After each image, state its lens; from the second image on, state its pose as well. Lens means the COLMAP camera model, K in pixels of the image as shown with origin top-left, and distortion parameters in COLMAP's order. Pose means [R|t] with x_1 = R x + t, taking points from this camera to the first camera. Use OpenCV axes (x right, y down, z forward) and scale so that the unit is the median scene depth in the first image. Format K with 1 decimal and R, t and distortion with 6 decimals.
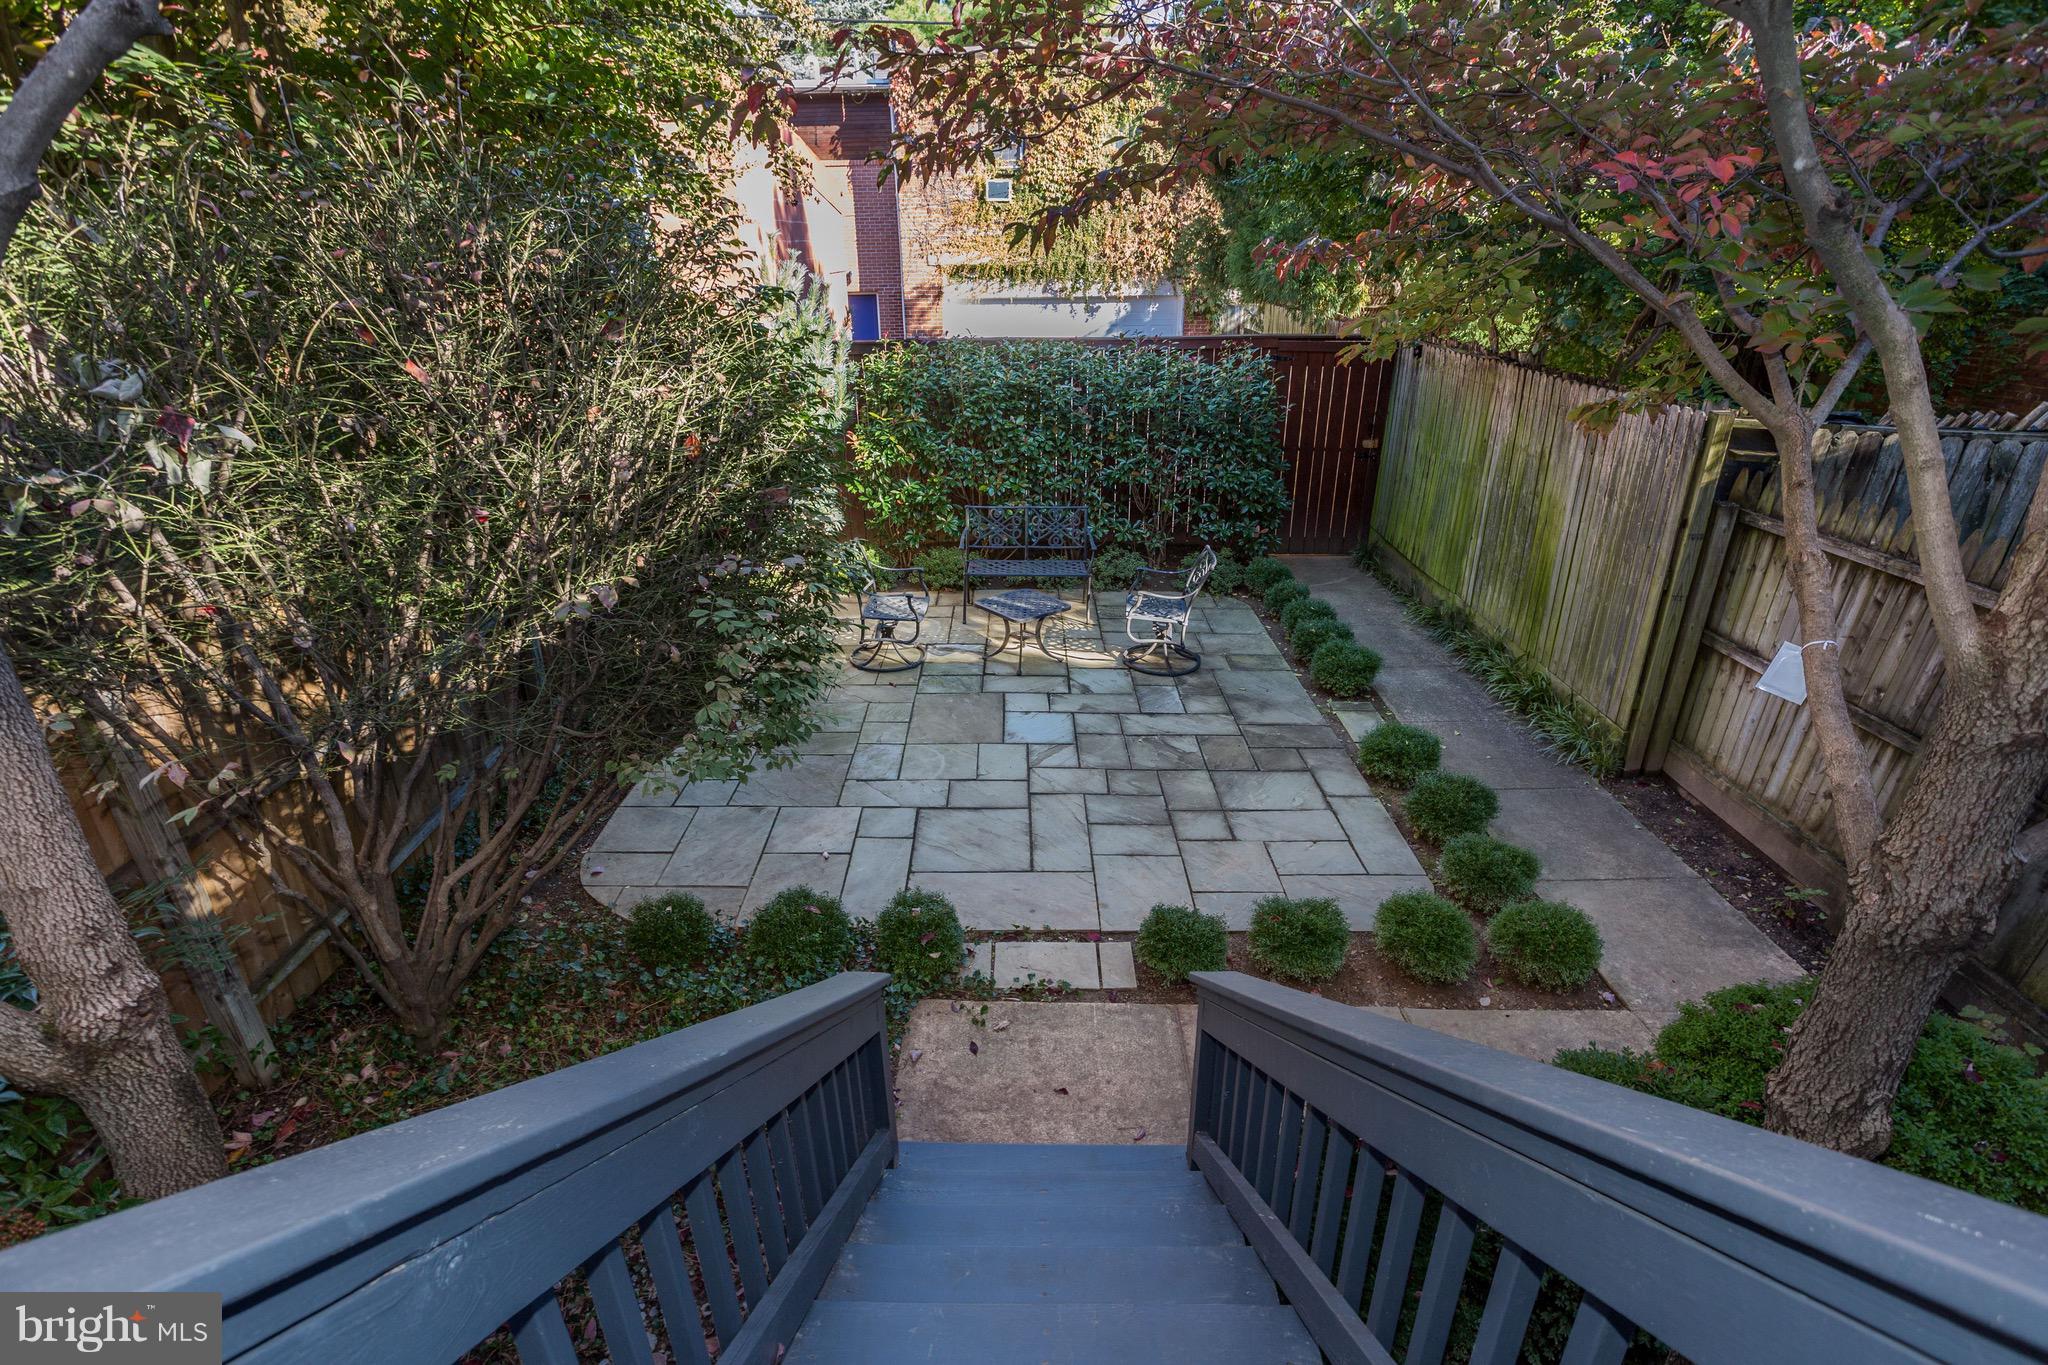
lens RADIAL K [[947.4, 0, 1005.2], [0, 947.4, 674.2], [0, 0, 1]] dist [-0.046214, 0.026386]
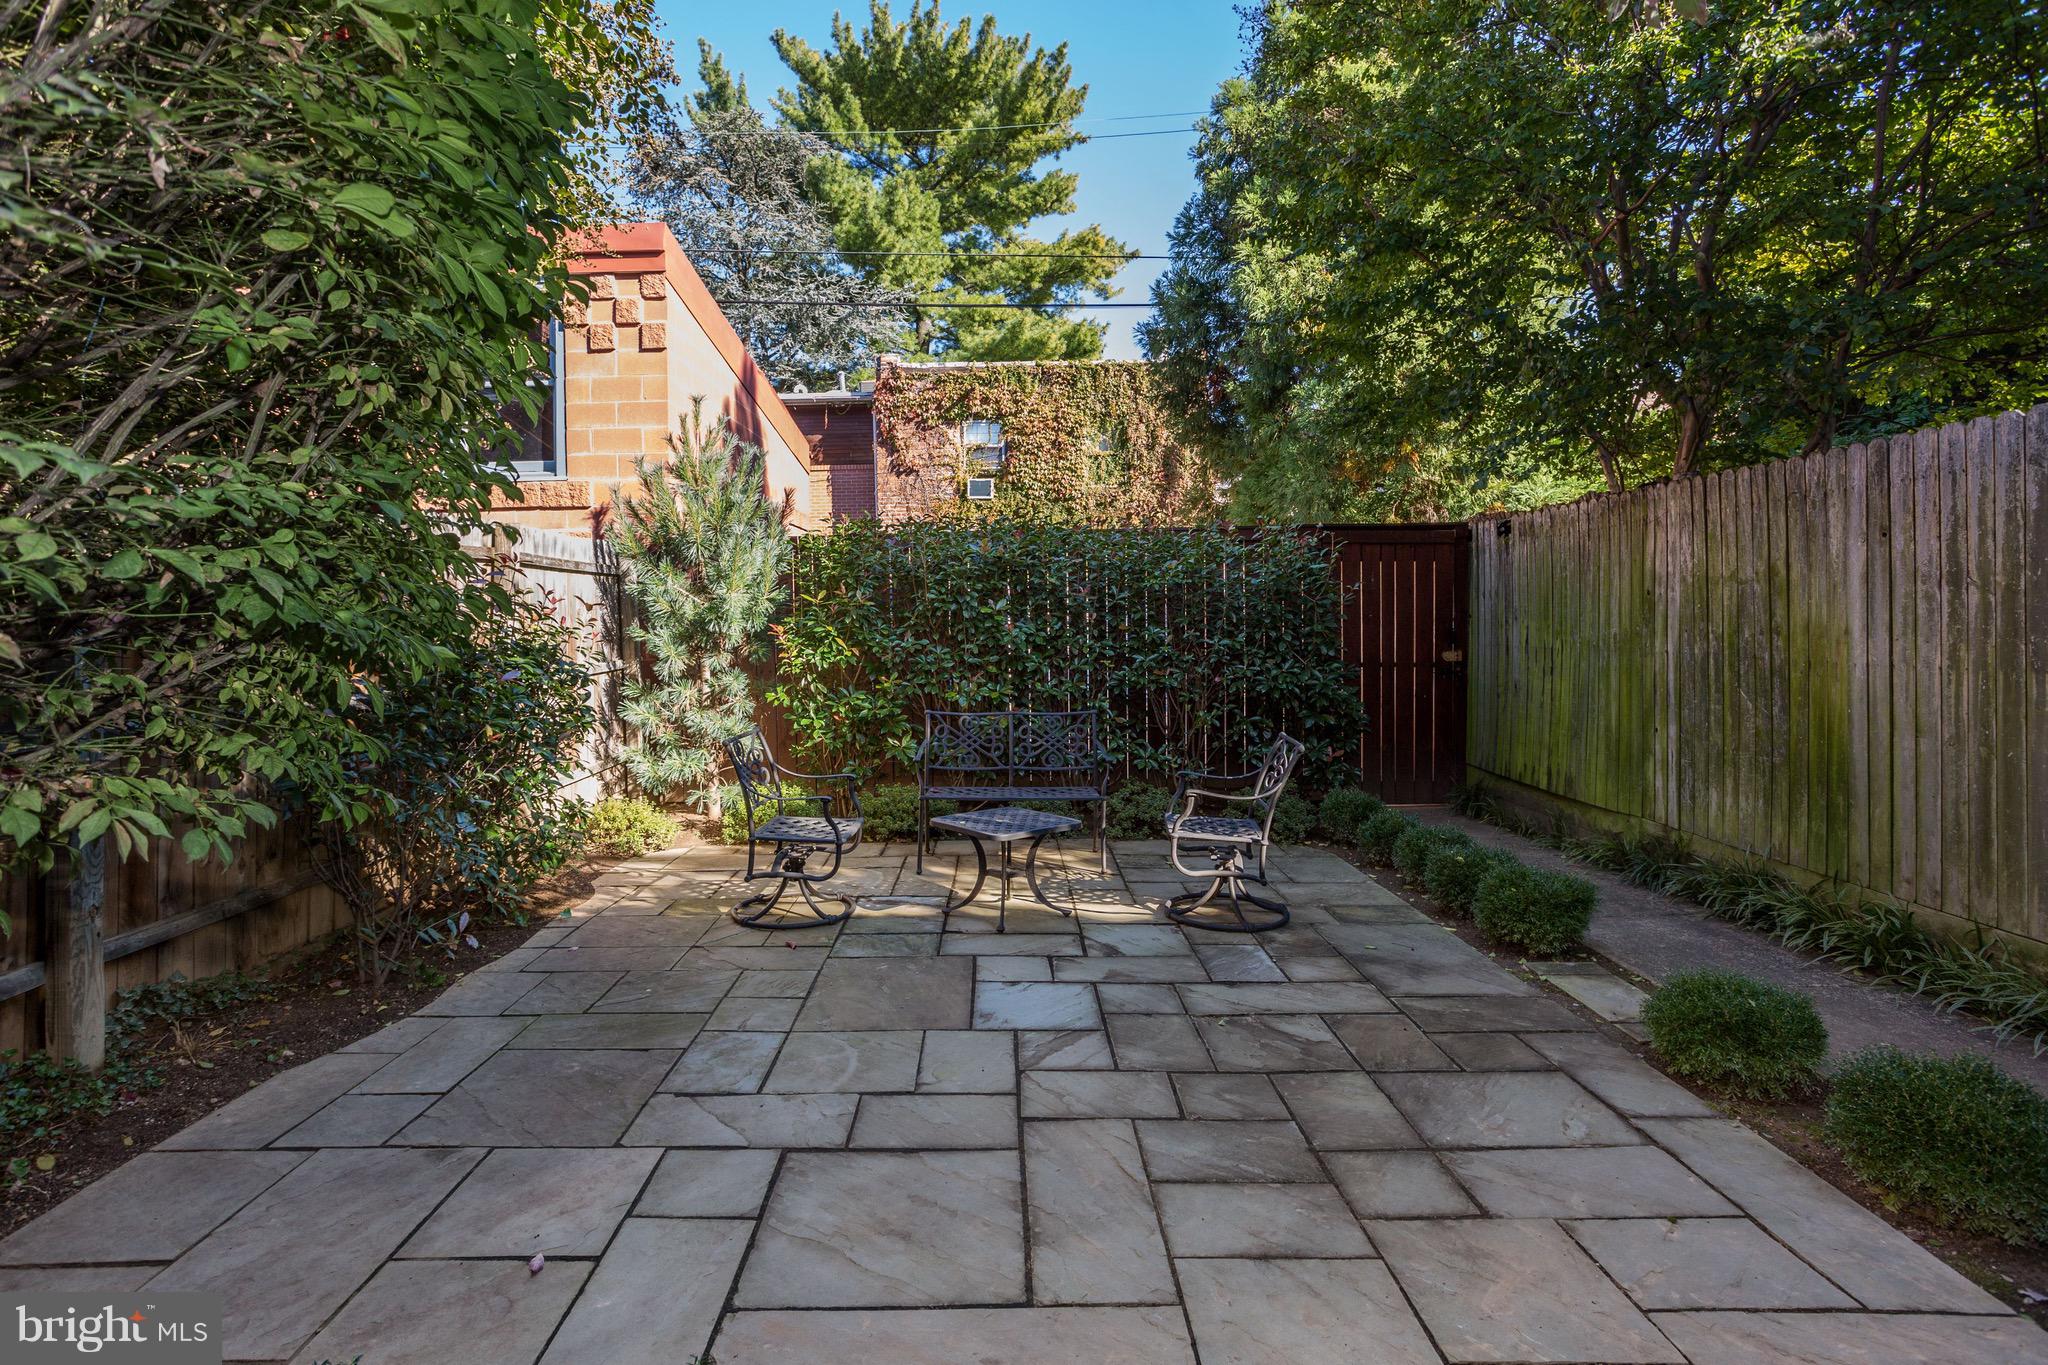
lens RADIAL K [[947.4, 0, 1005.2], [0, 947.4, 674.2], [0, 0, 1]] dist [-0.046214, 0.026386]
pose [[0.999871, 0.001641, 0.015973, 0.007845], [0.004497, 0.926340, -0.376663, 0.077446], [-0.015414, 0.376686, 0.926213, 0.377340]]
